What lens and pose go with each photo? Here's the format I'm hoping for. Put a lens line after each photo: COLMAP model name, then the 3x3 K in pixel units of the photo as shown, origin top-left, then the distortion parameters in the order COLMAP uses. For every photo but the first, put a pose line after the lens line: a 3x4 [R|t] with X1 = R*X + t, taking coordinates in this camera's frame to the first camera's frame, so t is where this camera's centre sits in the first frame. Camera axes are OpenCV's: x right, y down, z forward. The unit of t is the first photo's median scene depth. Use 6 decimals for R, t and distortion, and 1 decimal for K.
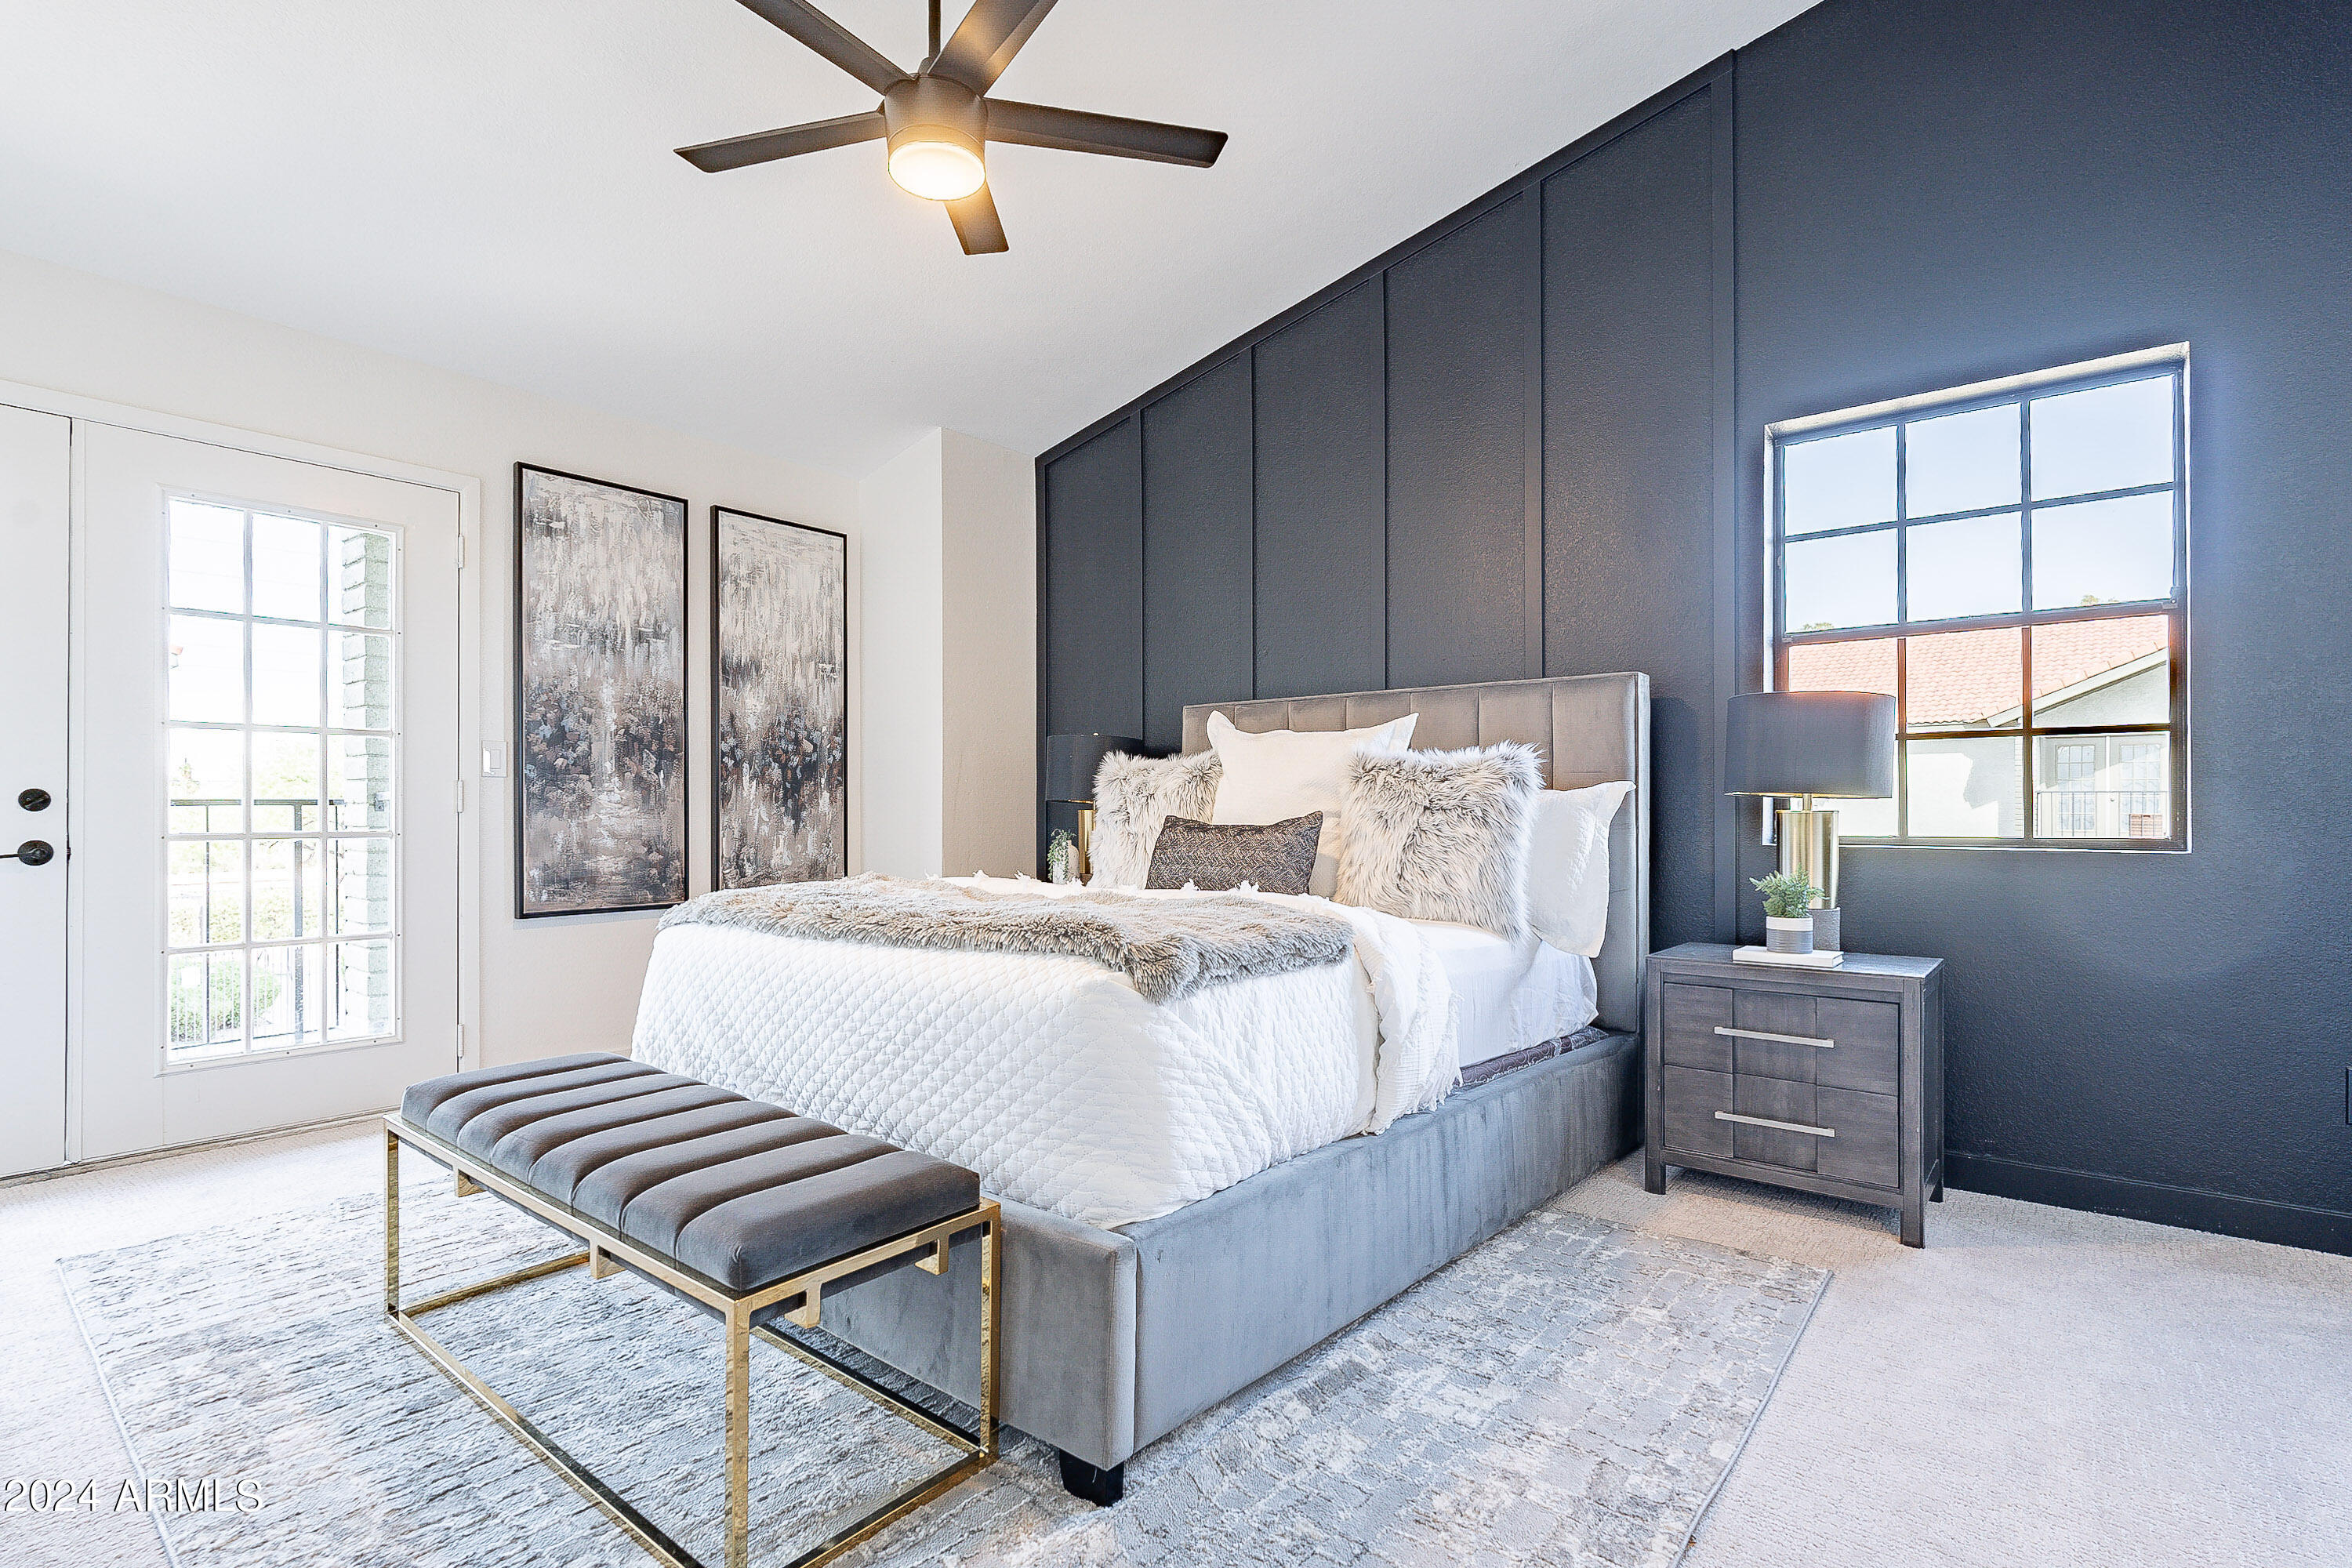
lens RADIAL K [[1095.7, 0, 1179.3], [0, 1095.7, 804.9], [0, 0, 1]] dist [-0.000799, -0.000008]
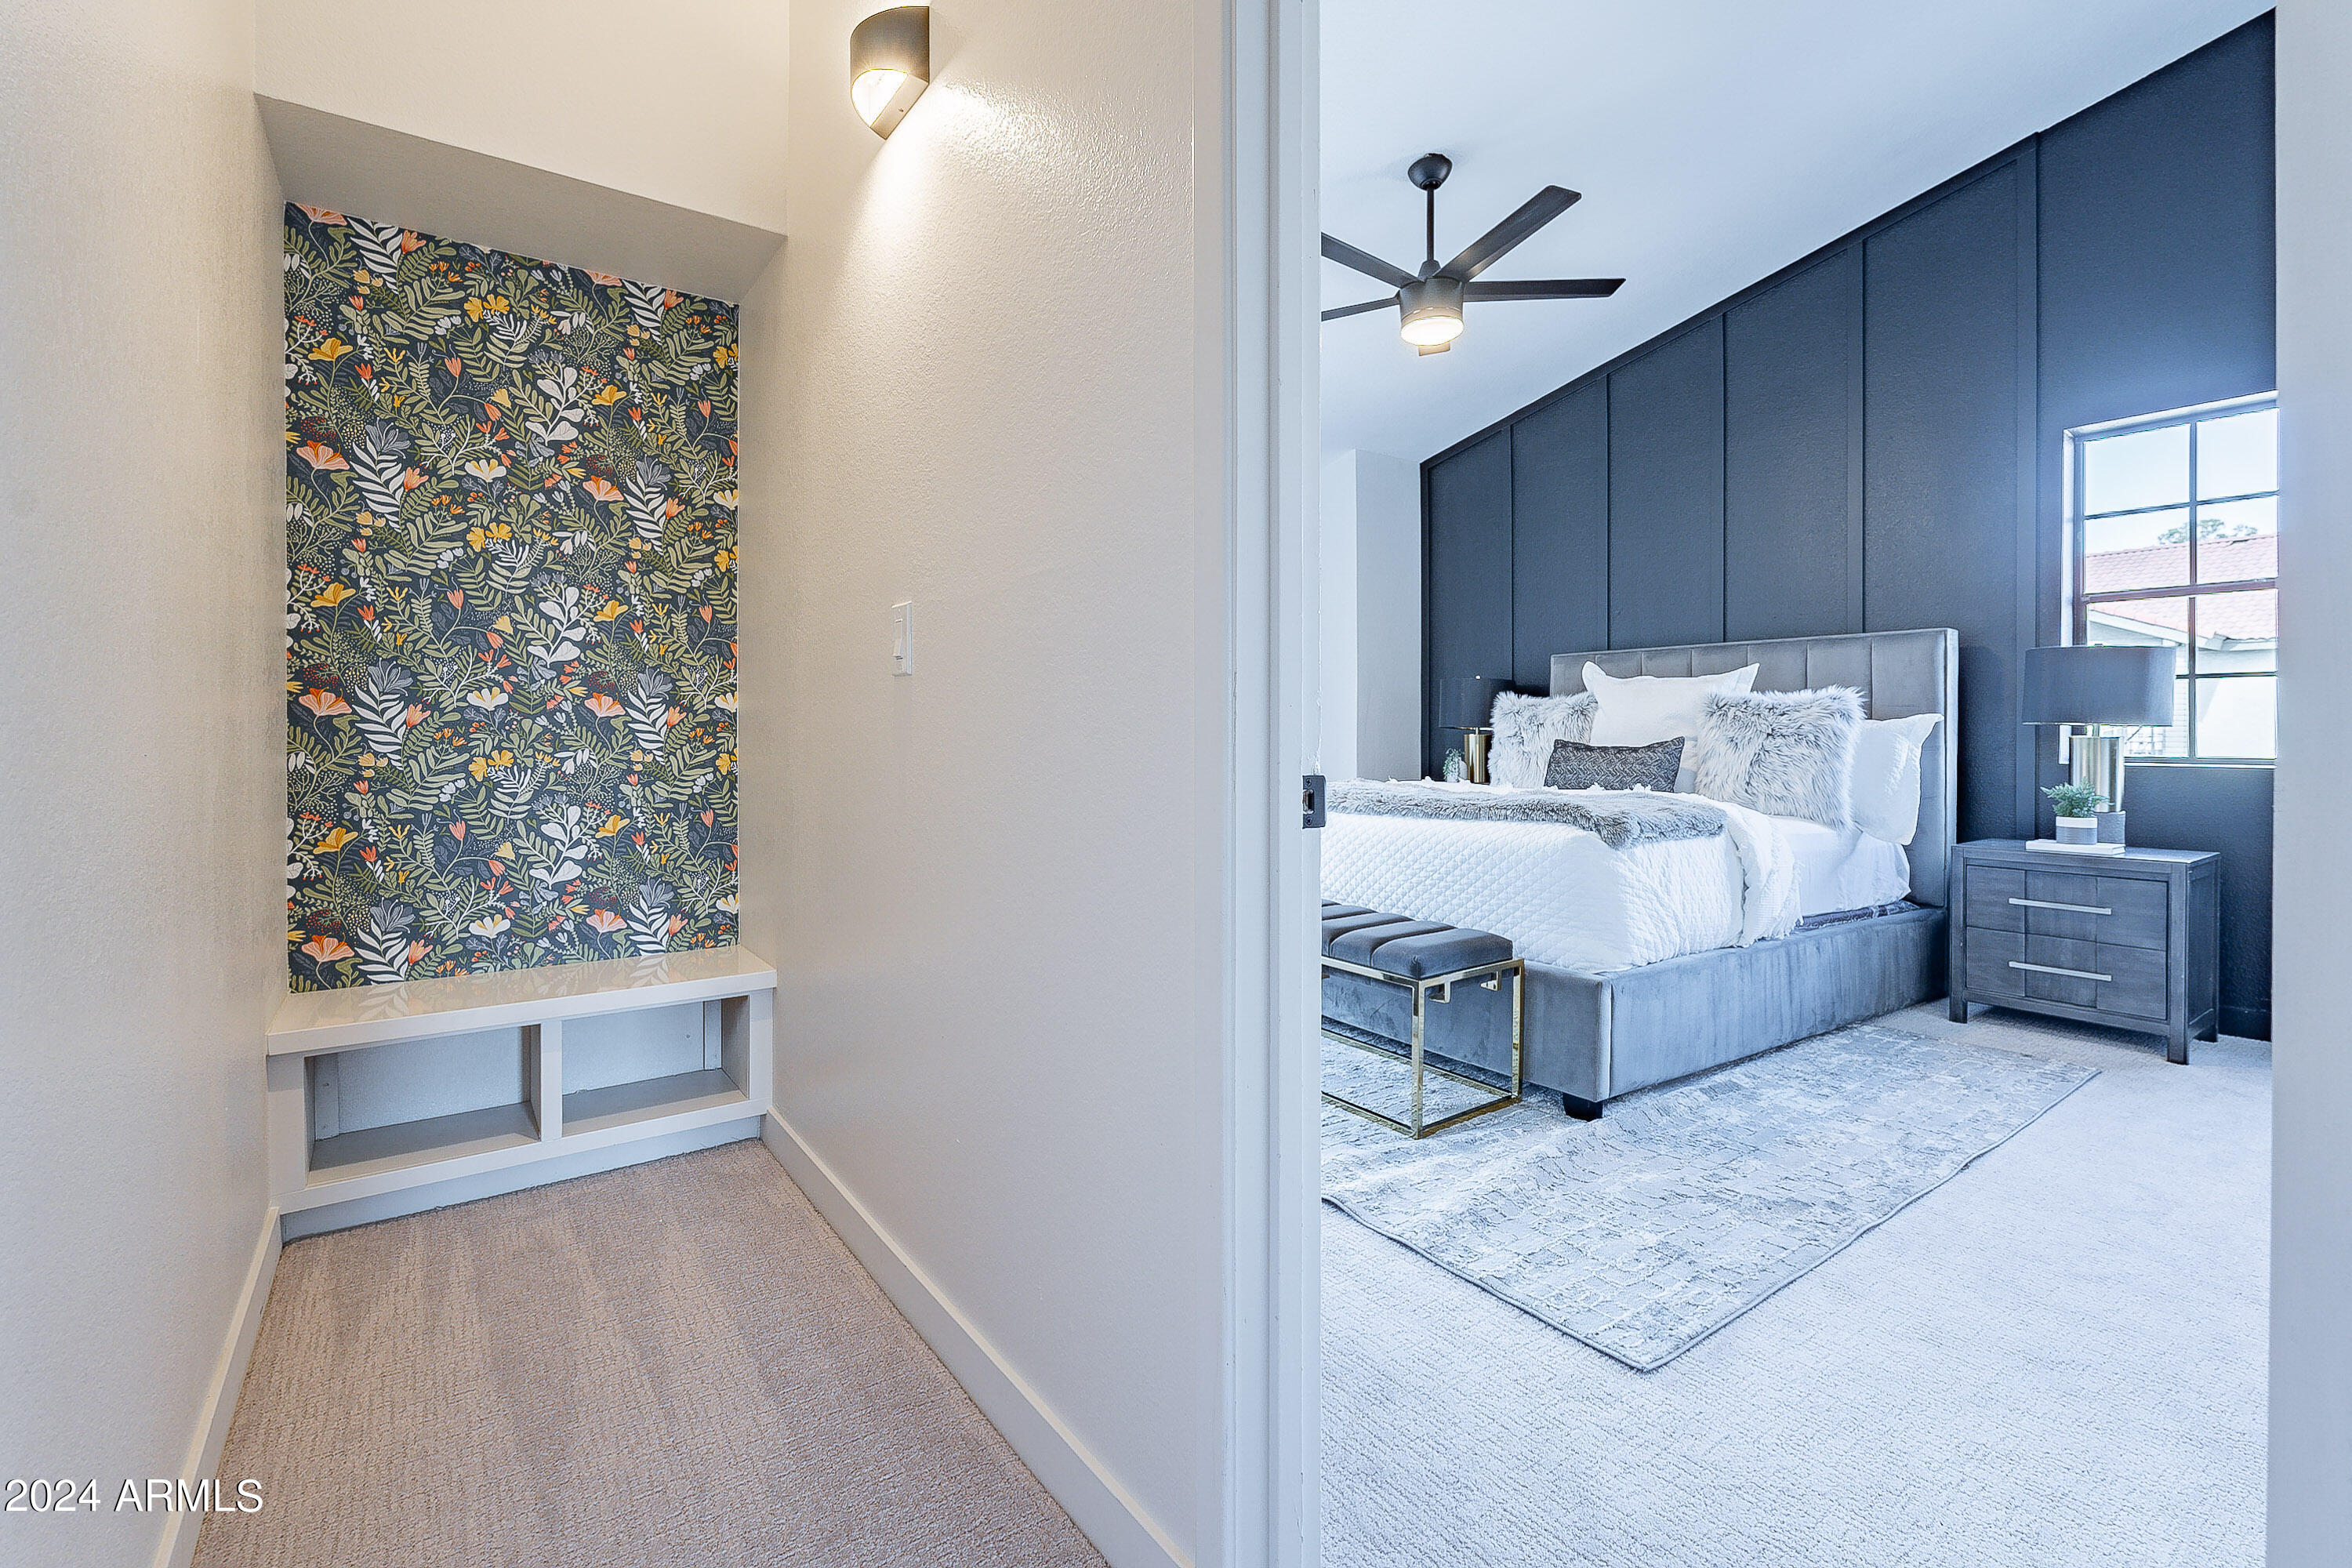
lens RADIAL K [[1040.2, 0, 1173.4], [0, 1040.2, 737.6], [0, 0, 1]] dist [-0.004355, 0.000459]
pose [[0.967144, 0.000406, -0.254229, -0.405258], [0.002609, 0.999930, 0.011525, -0.024122], [0.254215, -0.011809, 0.967076, -1.108514]]
